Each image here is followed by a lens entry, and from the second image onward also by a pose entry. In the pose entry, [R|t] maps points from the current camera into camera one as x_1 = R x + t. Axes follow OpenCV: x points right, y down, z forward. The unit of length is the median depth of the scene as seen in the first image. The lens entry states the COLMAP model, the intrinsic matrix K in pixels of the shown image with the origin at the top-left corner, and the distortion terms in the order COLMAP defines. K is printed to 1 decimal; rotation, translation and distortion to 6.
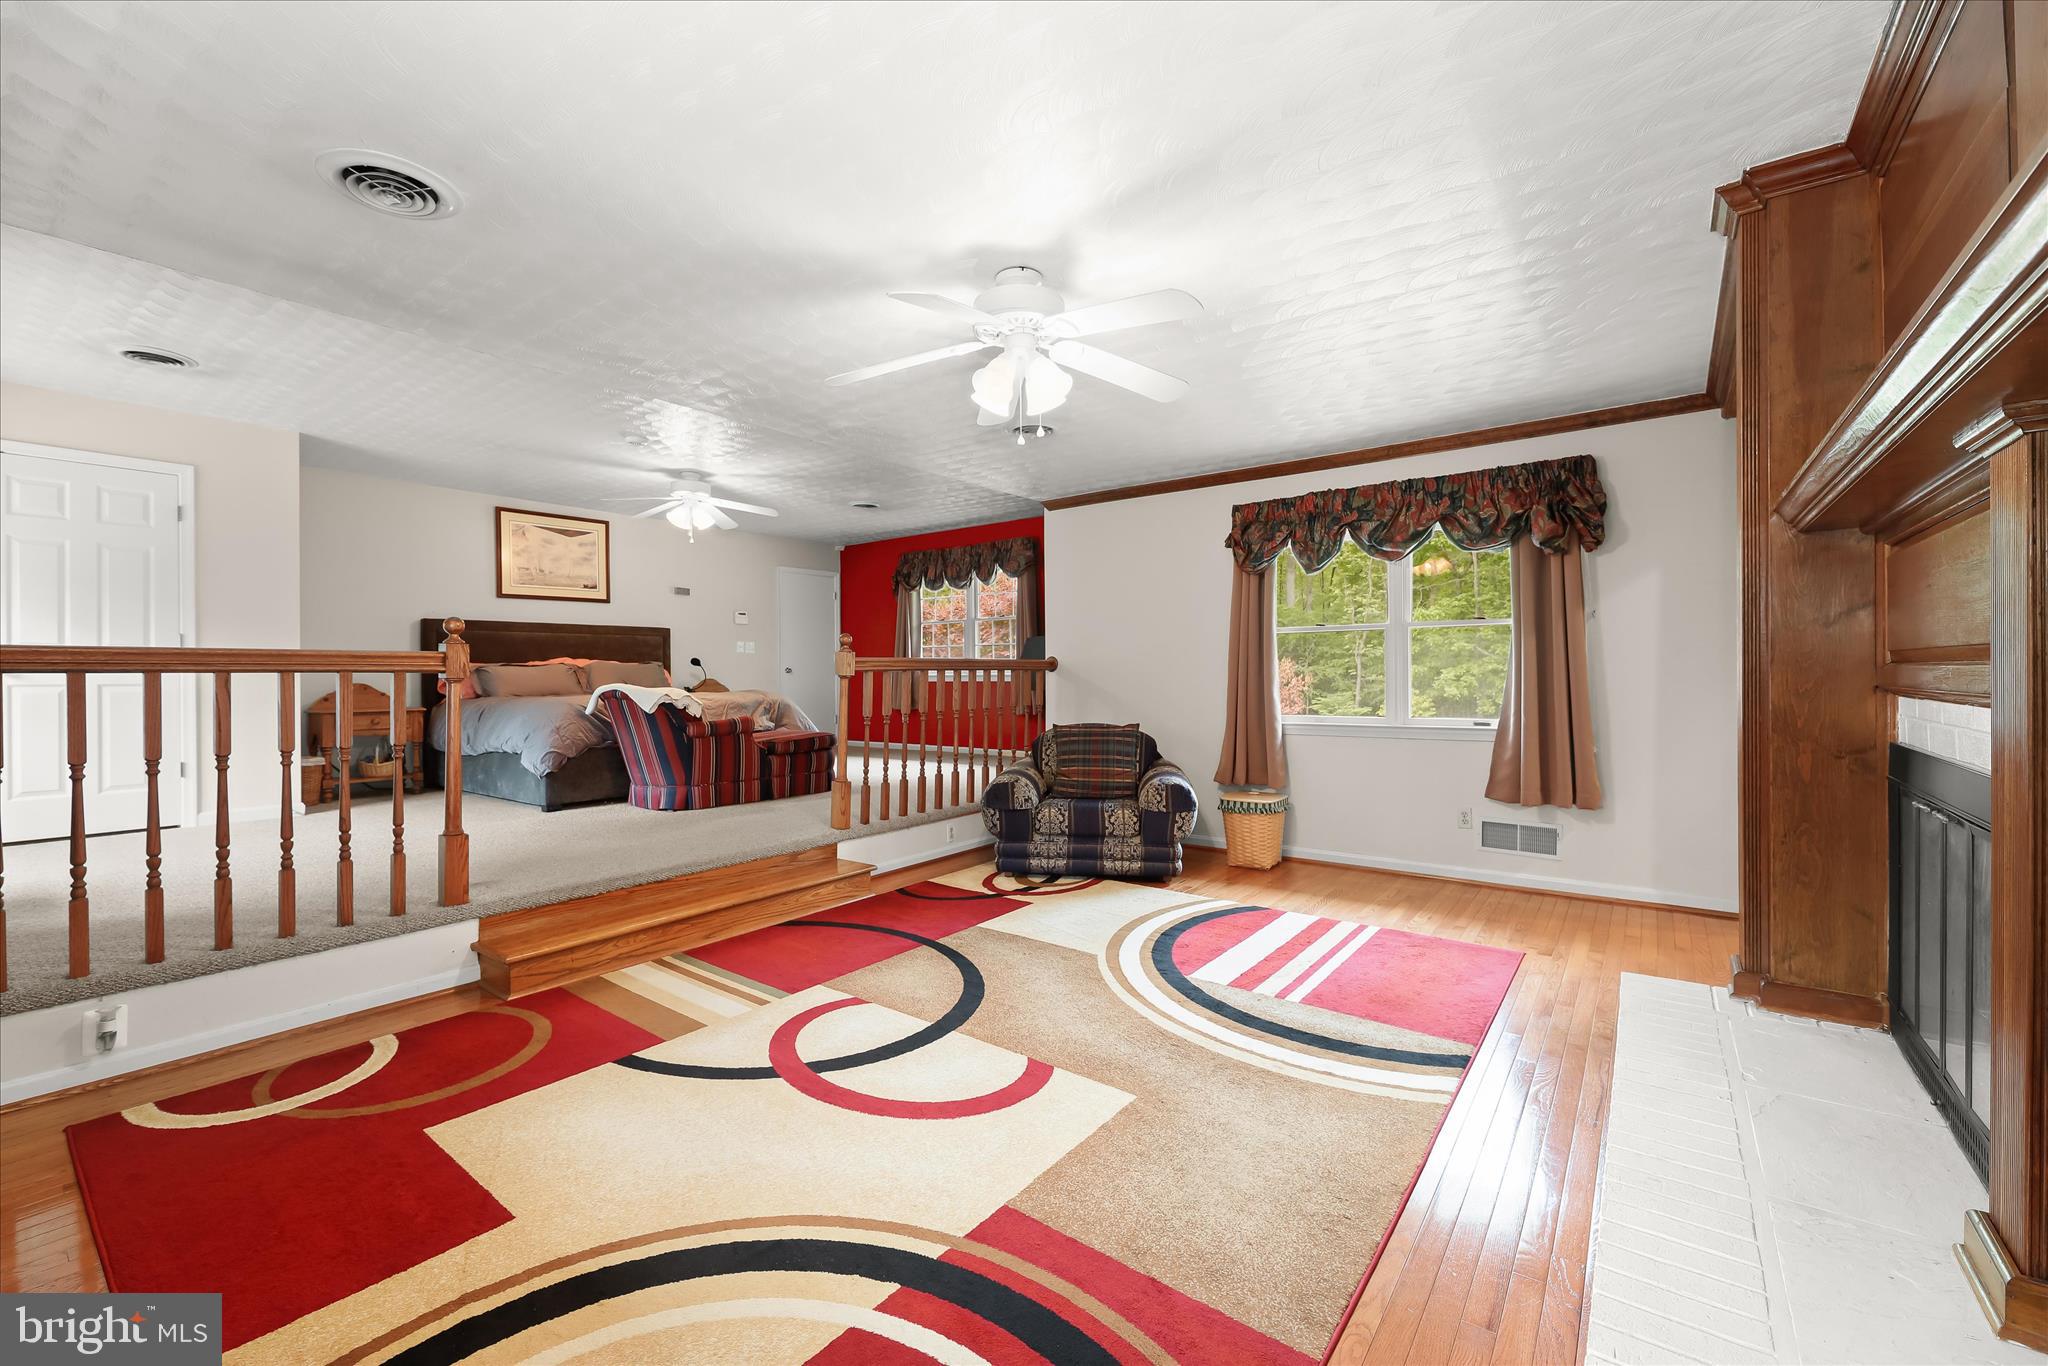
lens RADIAL K [[834.9, 0, 1034.9], [0, 834.9, 675.7], [0, 0, 1]] dist [0.000889, -0.000717]
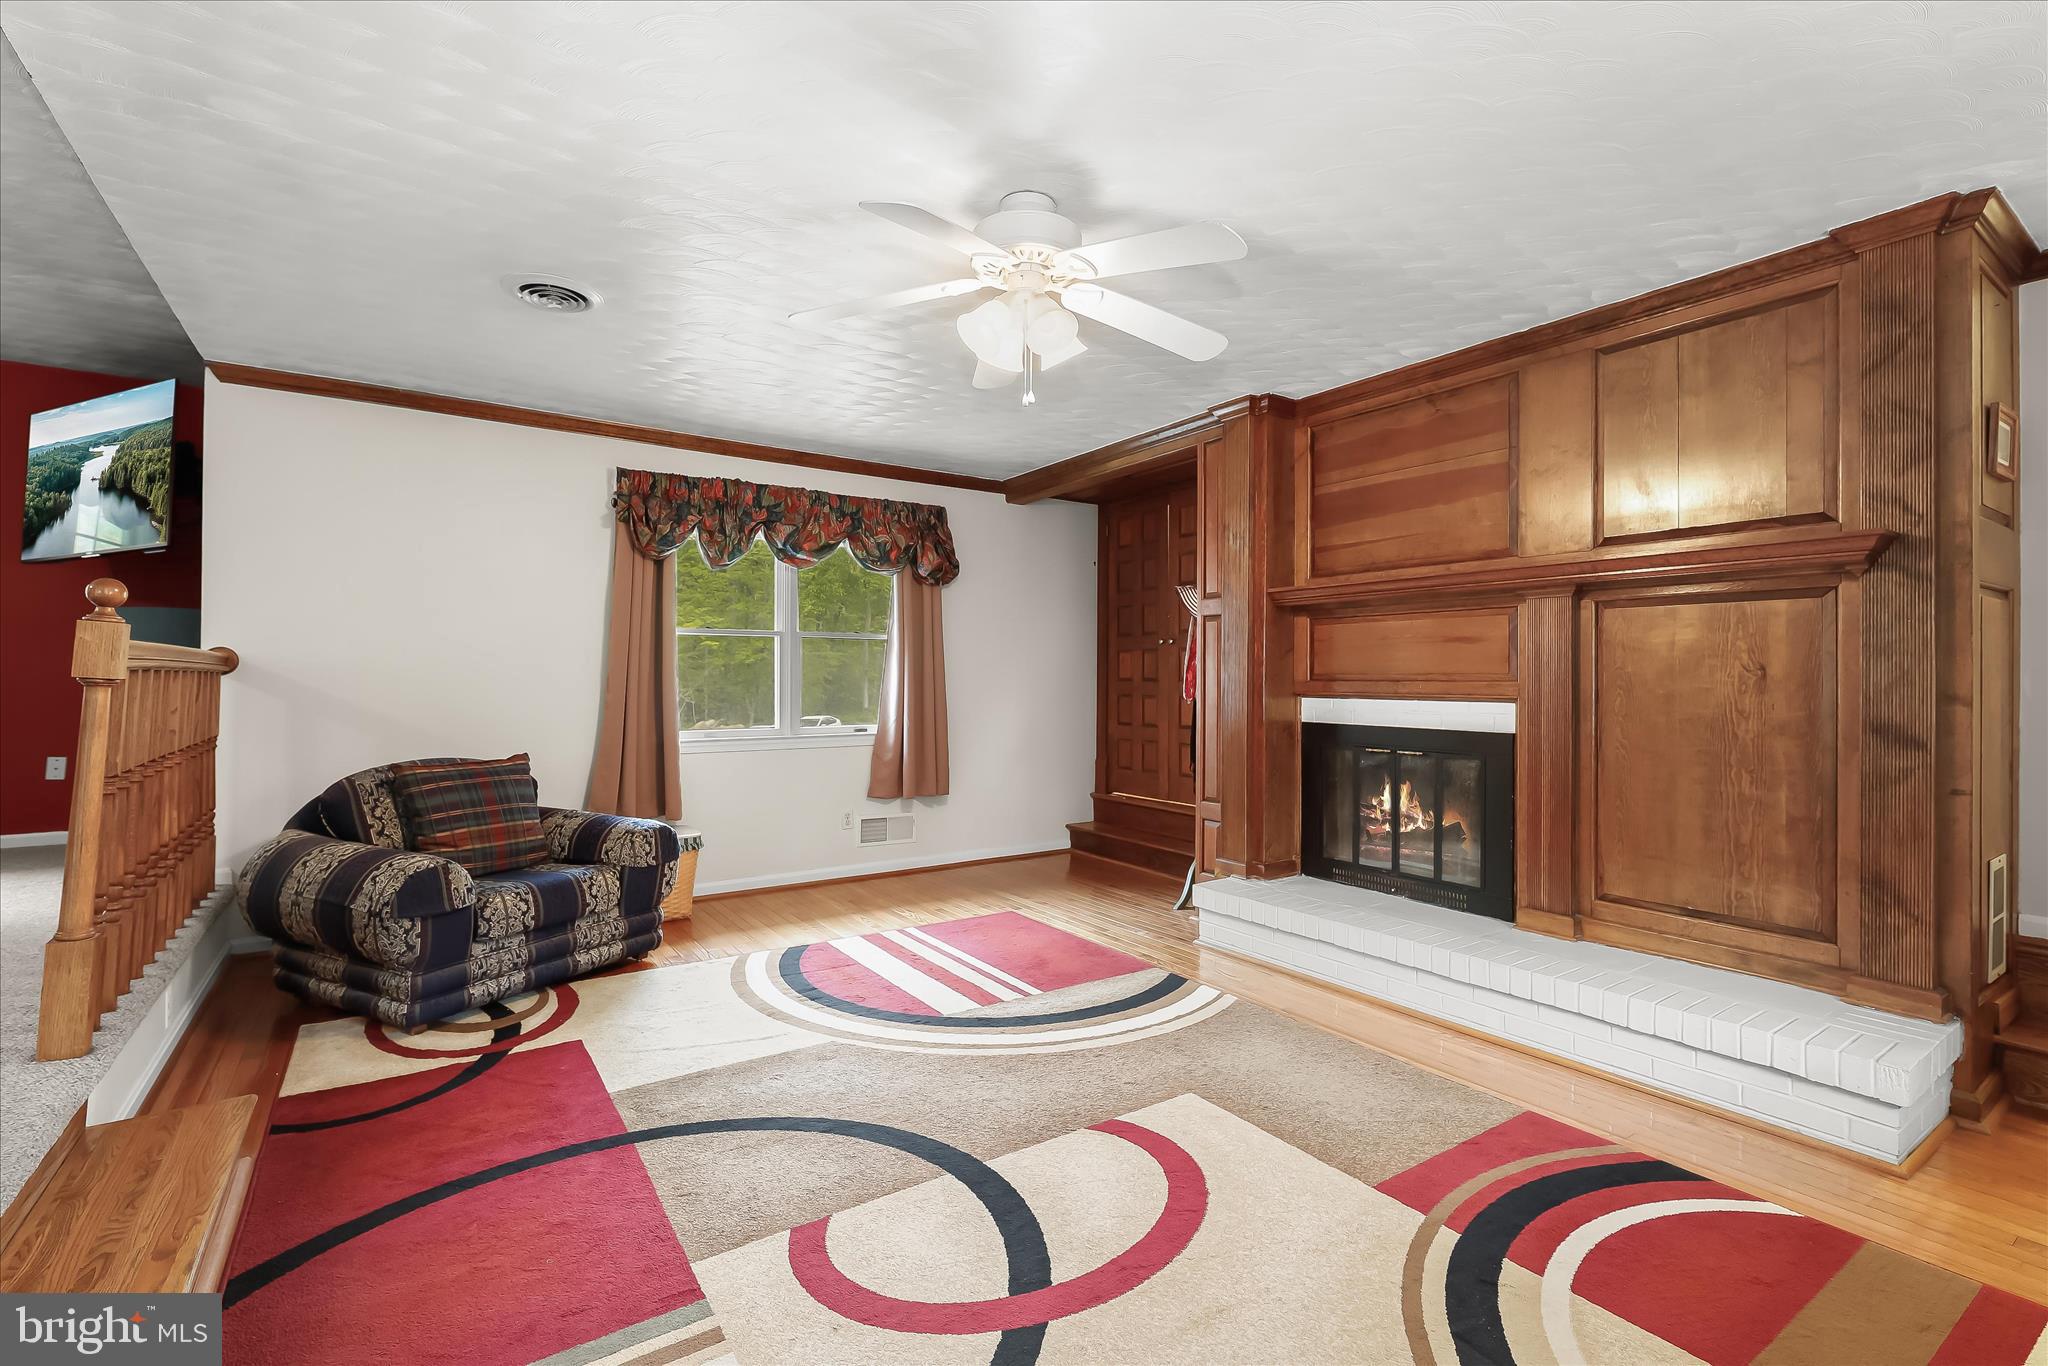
lens RADIAL K [[897.1, 0, 1029.2], [0, 897.1, 680.6], [0, 0, 1]] dist [0.002119, -0.000046]
pose [[0.320394, 0.009371, 0.947238, -0.510897], [-0.004153, 0.999955, -0.008488, 0.002256], [-0.947275, -0.001214, 0.320419, 0.426957]]
